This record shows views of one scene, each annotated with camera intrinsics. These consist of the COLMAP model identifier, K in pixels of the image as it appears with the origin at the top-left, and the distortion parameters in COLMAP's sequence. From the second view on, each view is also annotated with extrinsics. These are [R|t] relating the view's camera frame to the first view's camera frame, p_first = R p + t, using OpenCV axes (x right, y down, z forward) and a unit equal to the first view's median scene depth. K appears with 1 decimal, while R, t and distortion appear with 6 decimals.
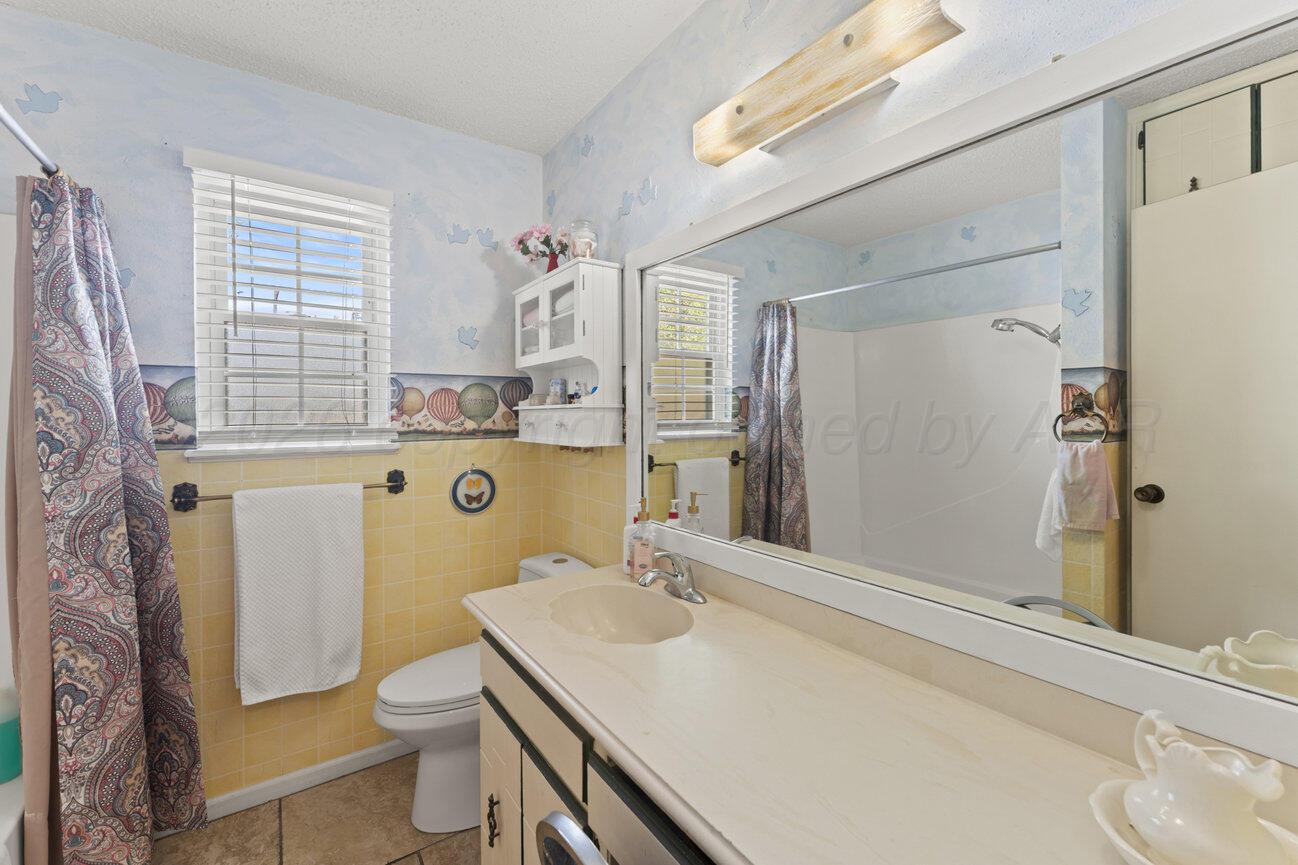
lens RADIAL K [[535.4, 0, 649.0], [0, 535.4, 422.9], [0, 0, 1]] dist [0.003159, -0.000953]
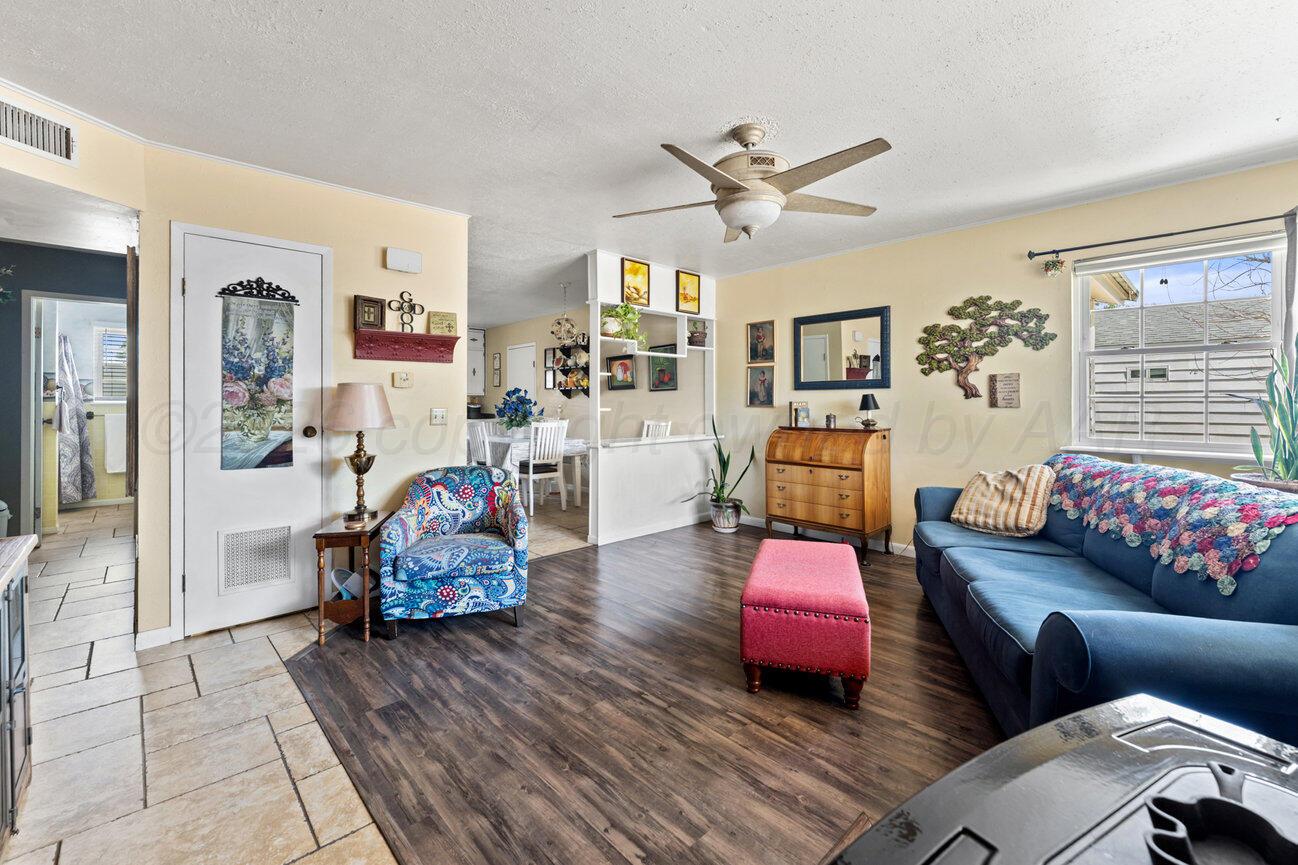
lens RADIAL K [[535.4, 0, 646.5], [0, 535.4, 401.7], [0, 0, 1]] dist [0.003159, -0.000953]
pose [[0.987214, 0.002167, 0.159389, 2.536112], [0.000606, 0.999849, -0.017351, 0.124065], [-0.159402, 0.017226, 0.987063, -3.552981]]
